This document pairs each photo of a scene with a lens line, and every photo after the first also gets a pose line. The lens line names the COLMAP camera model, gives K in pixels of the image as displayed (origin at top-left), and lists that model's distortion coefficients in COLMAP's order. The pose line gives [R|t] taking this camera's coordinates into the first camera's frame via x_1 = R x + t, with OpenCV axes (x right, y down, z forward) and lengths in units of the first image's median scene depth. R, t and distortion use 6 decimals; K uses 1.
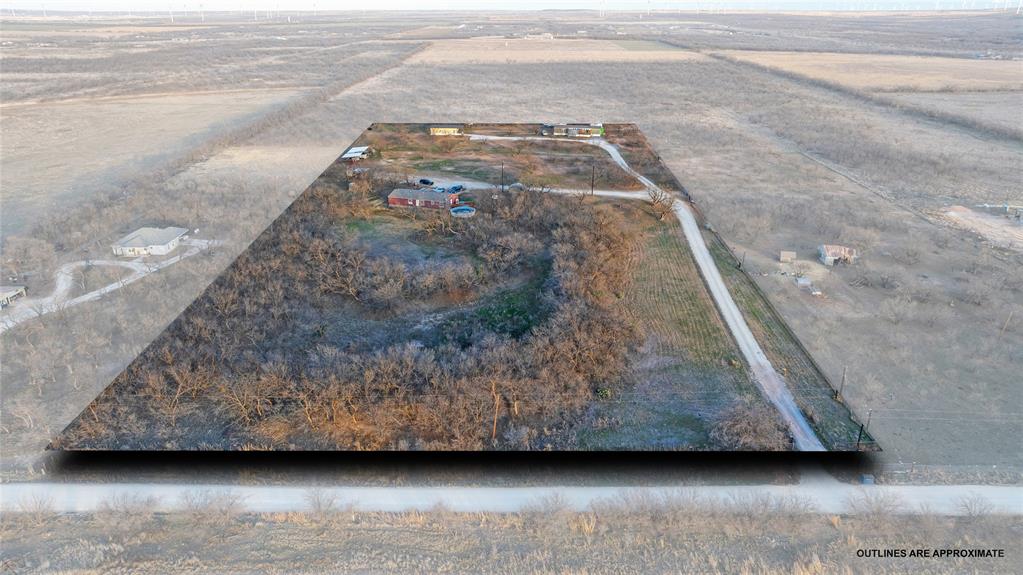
lens RADIAL K [[739.1, 0, 511.5], [0, 739.1, 287.5], [0, 0, 1]] dist [-0.004210, -0.001031]
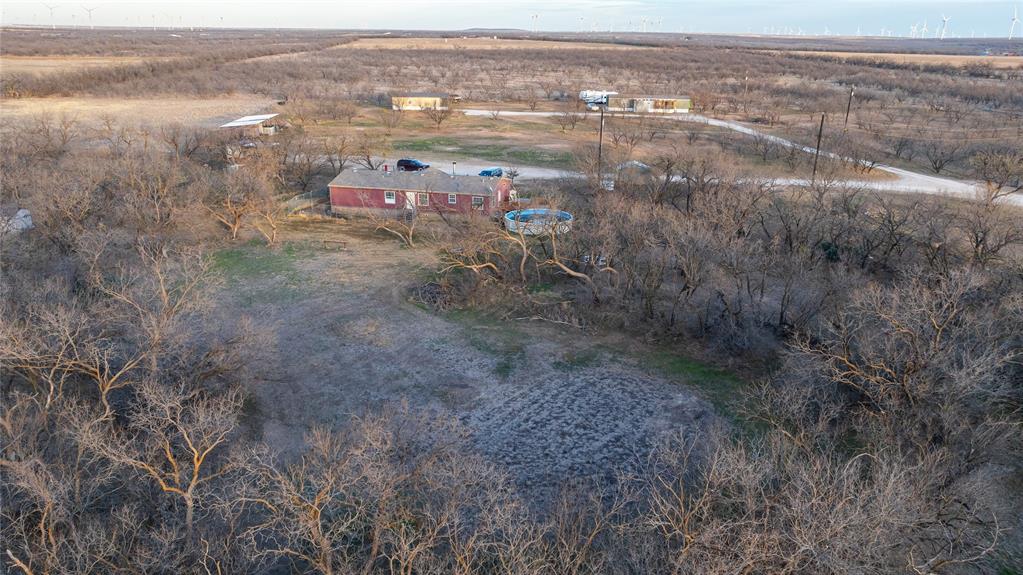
lens RADIAL K [[757.8, 0, 510.5], [0, 757.8, 269.0], [0, 0, 1]] dist [-0.002877, 0.001363]
pose [[0.994602, -0.013769, 0.102843, -0.151161], [0.023436, 0.995354, -0.093386, -0.055644], [-0.101079, 0.095292, 0.990304, 0.802587]]
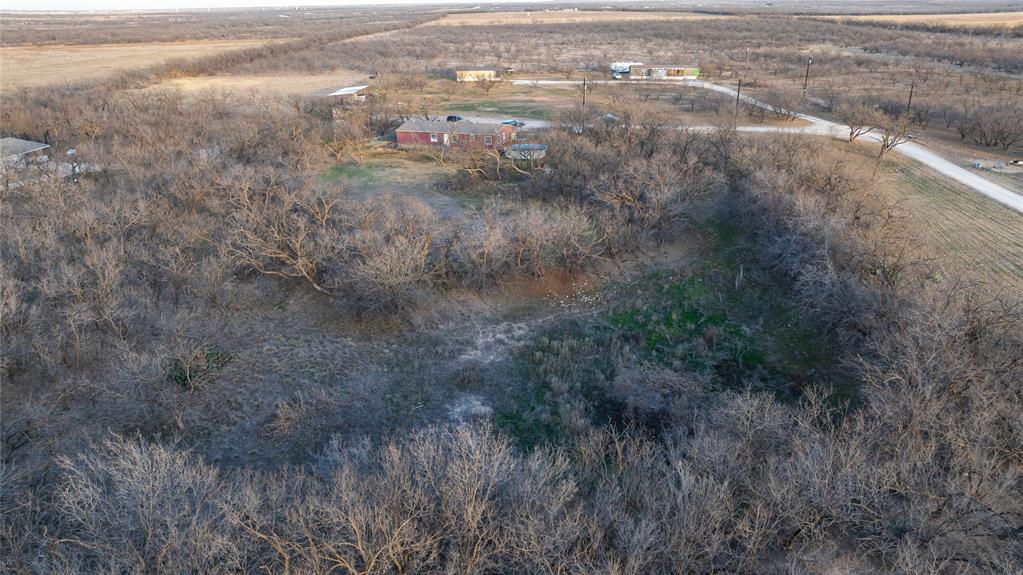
lens RADIAL K [[739.1, 0, 511.5], [0, 739.1, 287.5], [0, 0, 1]] dist [-0.004210, -0.001031]
pose [[0.999859, -0.005992, -0.015694, -0.087343], [0.005536, 0.999564, -0.028989, 0.025683], [0.015861, 0.028898, 0.999457, 0.545453]]
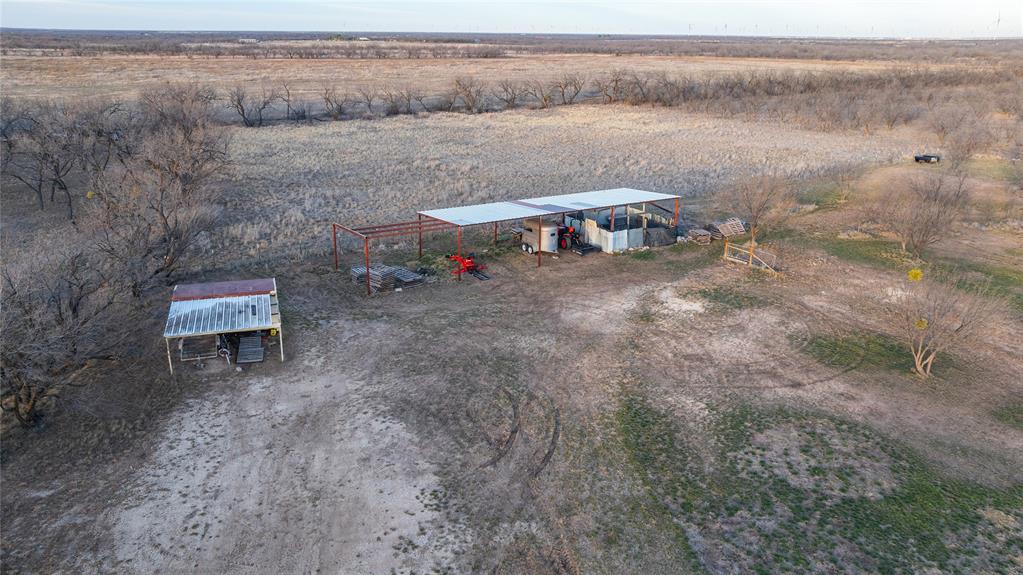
lens RADIAL K [[739.1, 0, 511.5], [0, 739.1, 287.5], [0, 0, 1]] dist [-0.004210, -0.001031]
pose [[0.540515, 0.289076, -0.790113, -0.099053], [-0.342053, 0.933507, 0.107541, -0.288825], [0.768663, 0.212133, 0.603454, 1.421265]]
